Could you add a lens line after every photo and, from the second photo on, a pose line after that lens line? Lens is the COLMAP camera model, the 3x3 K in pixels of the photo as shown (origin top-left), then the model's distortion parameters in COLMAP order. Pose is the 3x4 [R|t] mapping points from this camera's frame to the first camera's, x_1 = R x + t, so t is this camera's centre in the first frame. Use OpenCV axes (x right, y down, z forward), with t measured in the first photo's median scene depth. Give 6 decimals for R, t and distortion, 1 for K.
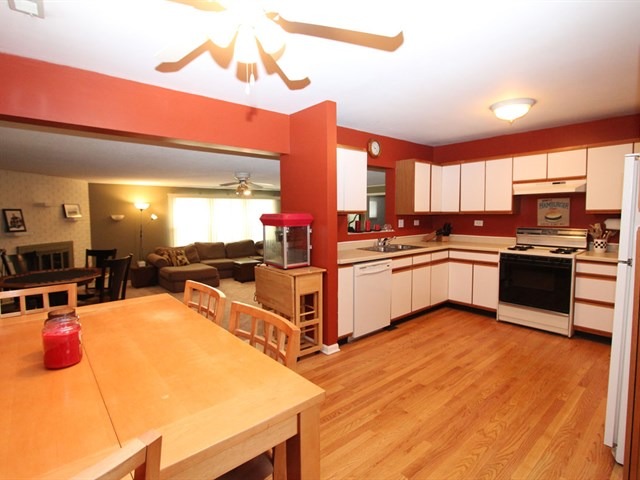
lens RADIAL K [[330.1, 0, 316.7], [0, 330.1, 236.5], [0, 0, 1]] dist [-0.025372, 0.001250]
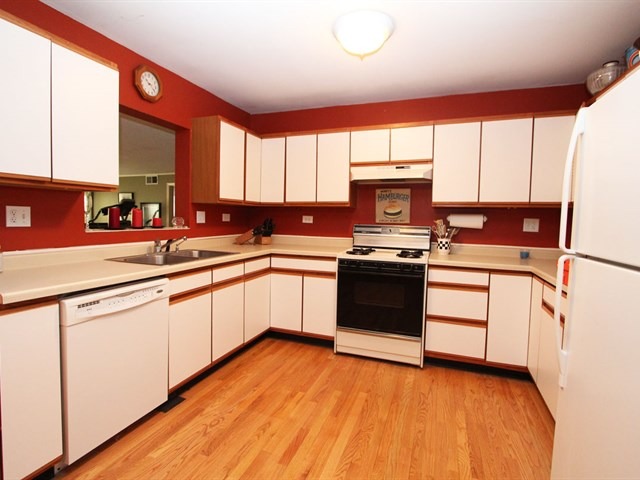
lens RADIAL K [[330.1, 0, 316.7], [0, 330.1, 236.5], [0, 0, 1]] dist [-0.025372, 0.001250]
pose [[0.871211, -0.001394, 0.490907, 0.162698], [0.007767, 0.999910, -0.010945, 0.008796], [-0.490848, 0.013348, 0.871143, 0.387422]]
